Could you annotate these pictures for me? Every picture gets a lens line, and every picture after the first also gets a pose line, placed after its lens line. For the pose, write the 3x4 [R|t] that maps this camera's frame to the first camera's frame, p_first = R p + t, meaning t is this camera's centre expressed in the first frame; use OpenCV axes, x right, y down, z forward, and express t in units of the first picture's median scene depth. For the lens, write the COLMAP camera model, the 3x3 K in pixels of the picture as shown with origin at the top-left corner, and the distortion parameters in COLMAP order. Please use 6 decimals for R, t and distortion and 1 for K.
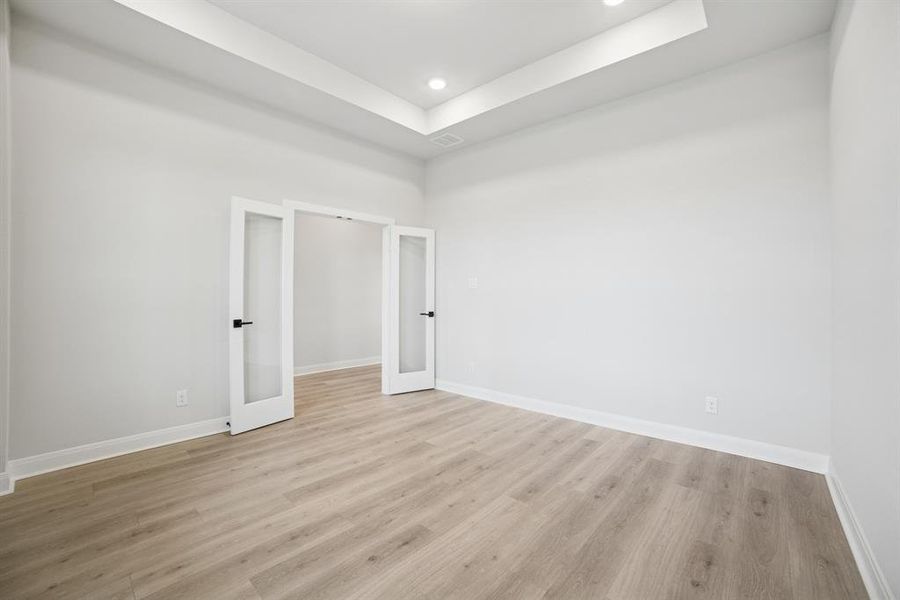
lens RADIAL K [[369.5, 0, 451.1], [0, 369.5, 300.1], [0, 0, 1]] dist [-0.104663, 0.037409]
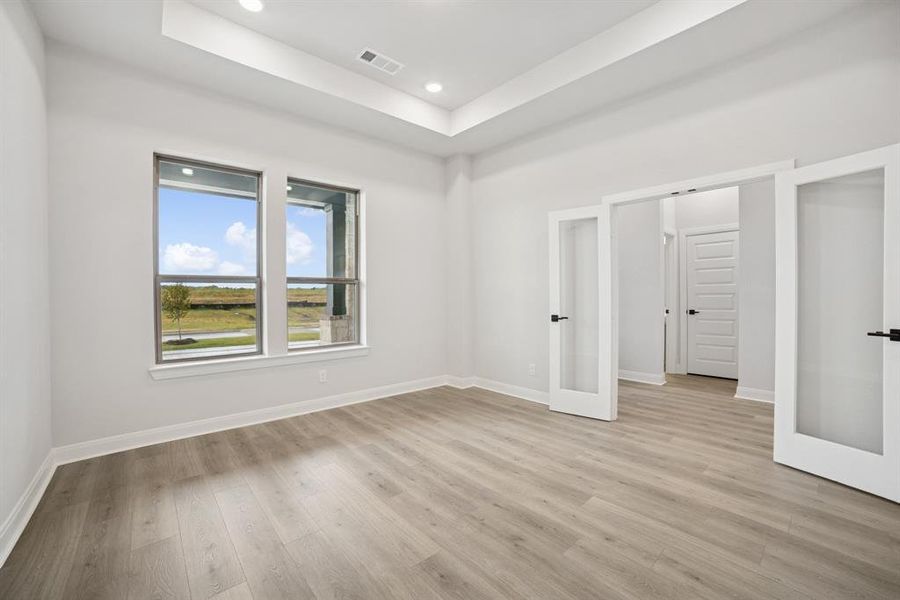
lens RADIAL K [[369.5, 0, 451.1], [0, 369.5, 300.1], [0, 0, 1]] dist [-0.104663, 0.037409]
pose [[-0.114055, 0.009183, -0.993432, 0.758510], [-0.007036, 0.999925, 0.010051, -0.005180], [0.993450, 0.008136, -0.113982, 0.929935]]
